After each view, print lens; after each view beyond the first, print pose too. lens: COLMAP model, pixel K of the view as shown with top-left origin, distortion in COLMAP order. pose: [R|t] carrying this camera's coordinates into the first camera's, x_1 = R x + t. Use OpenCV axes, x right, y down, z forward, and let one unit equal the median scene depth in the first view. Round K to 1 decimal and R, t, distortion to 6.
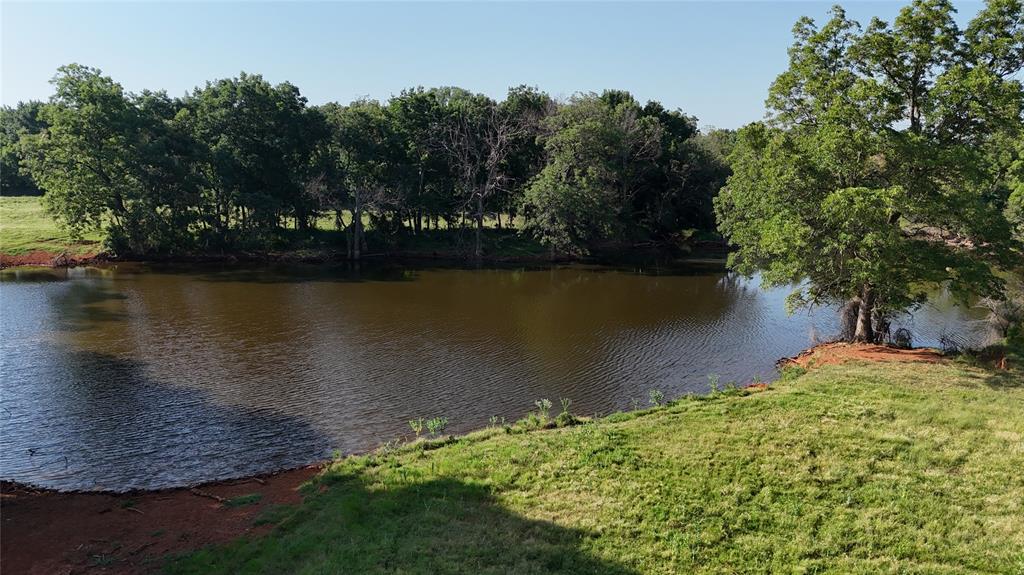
lens RADIAL K [[765.4, 0, 512.0], [0, 765.4, 278.6], [0, 0, 1]] dist [0.084776, -0.082081]
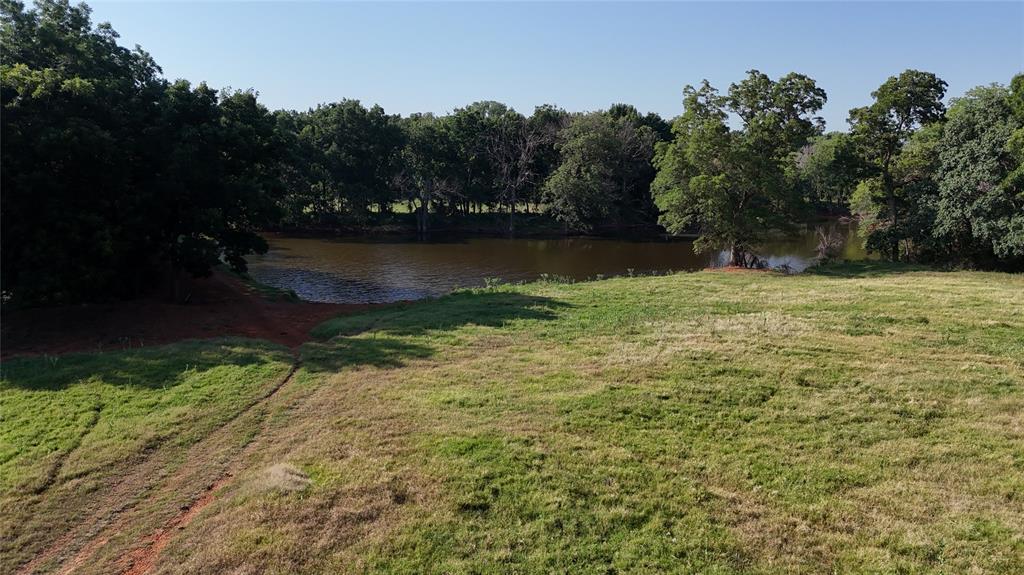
lens RADIAL K [[765.4, 0, 515.8], [0, 765.4, 296.2], [0, 0, 1]] dist [0.084776, -0.082081]
pose [[0.999398, 0.005485, -0.034257, 0.010461], [-0.004692, 0.999720, 0.023195, 0.054671], [0.034375, -0.023020, 0.999144, -0.367053]]
